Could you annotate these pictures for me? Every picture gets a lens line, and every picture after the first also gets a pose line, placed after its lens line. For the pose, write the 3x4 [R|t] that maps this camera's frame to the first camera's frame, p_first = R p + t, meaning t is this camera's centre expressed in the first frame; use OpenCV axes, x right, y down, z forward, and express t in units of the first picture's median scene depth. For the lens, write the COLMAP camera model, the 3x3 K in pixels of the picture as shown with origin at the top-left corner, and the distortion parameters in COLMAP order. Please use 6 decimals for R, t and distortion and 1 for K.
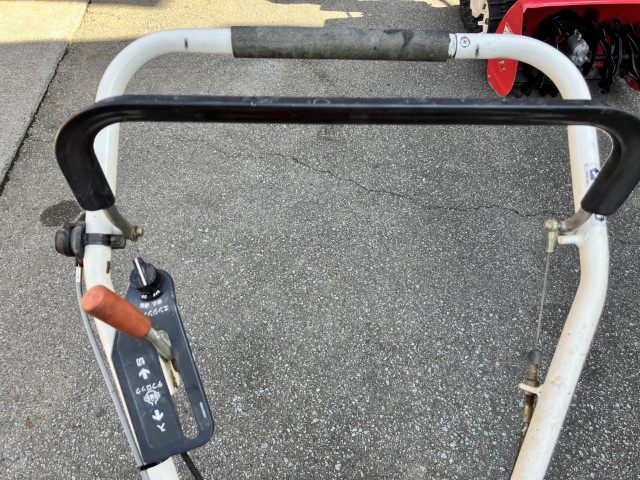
lens RADIAL K [[522.8, 0, 319.4], [0, 522.8, 236.6], [0, 0, 1]] dist [0.007985, 0.000612]
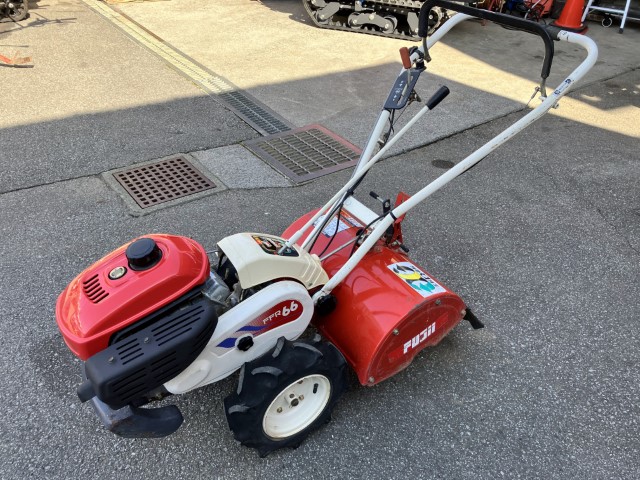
lens RADIAL K [[530.7, 0, 320.0], [0, 530.7, 240.0], [0, 0, 1]] dist [0.011957, -0.001593]
pose [[0.545522, 0.472248, -0.692378, 0.784171], [-0.626704, 0.778373, 0.037125, 0.441414], [0.556460, 0.413663, 0.720580, -0.465280]]
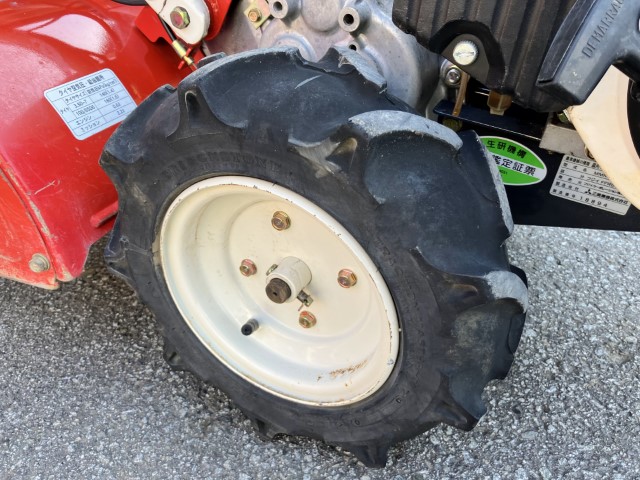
lens RADIAL K [[530.7, 0, 320.0], [0, 530.7, 240.0], [0, 0, 1]] dist [0.011957, -0.001593]
pose [[0.464028, -0.535485, 0.705645, -0.346447], [0.706401, 0.704345, 0.069973, 0.731352], [-0.534487, 0.465999, 0.705102, 0.140624]]
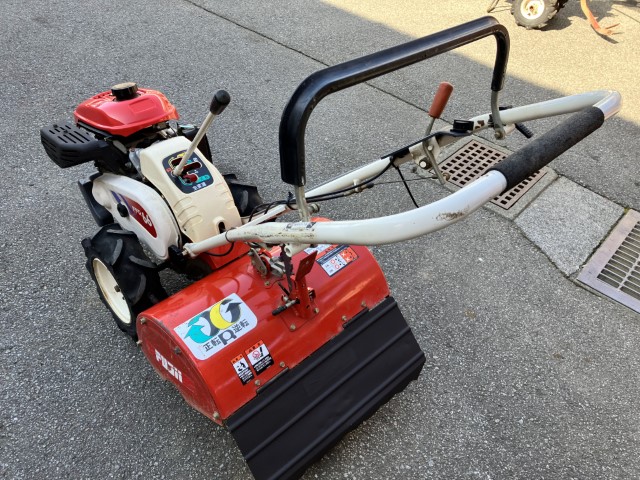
lens RADIAL K [[522.8, 0, 319.4], [0, 522.8, 236.6], [0, 0, 1]] dist [0.007985, 0.000612]
pose [[-0.731139, 0.392214, -0.558214, 0.447905], [-0.544392, 0.157739, 0.823866, -0.403588], [0.411184, 0.906249, 0.098189, 0.357469]]
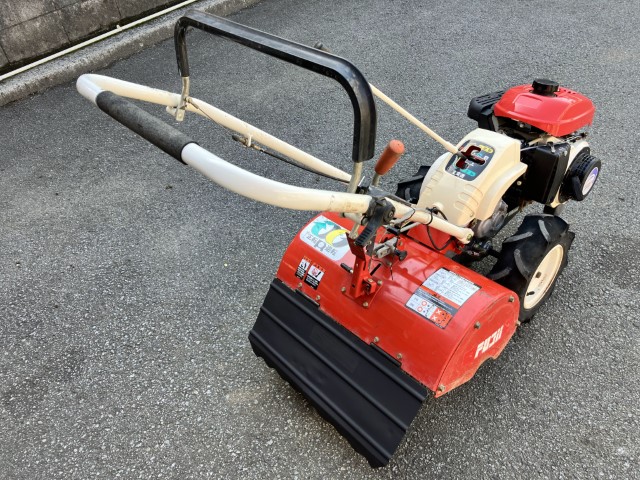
lens RADIAL K [[519.7, 0, 319.7], [0, 519.7, 230.4], [0, 0, 1]] dist [0.002889, -0.010163]
pose [[-0.678914, -0.449541, 0.580508, -0.447003], [0.573362, 0.169258, 0.801628, -0.443738], [-0.458620, 0.877077, 0.142838, 0.351752]]
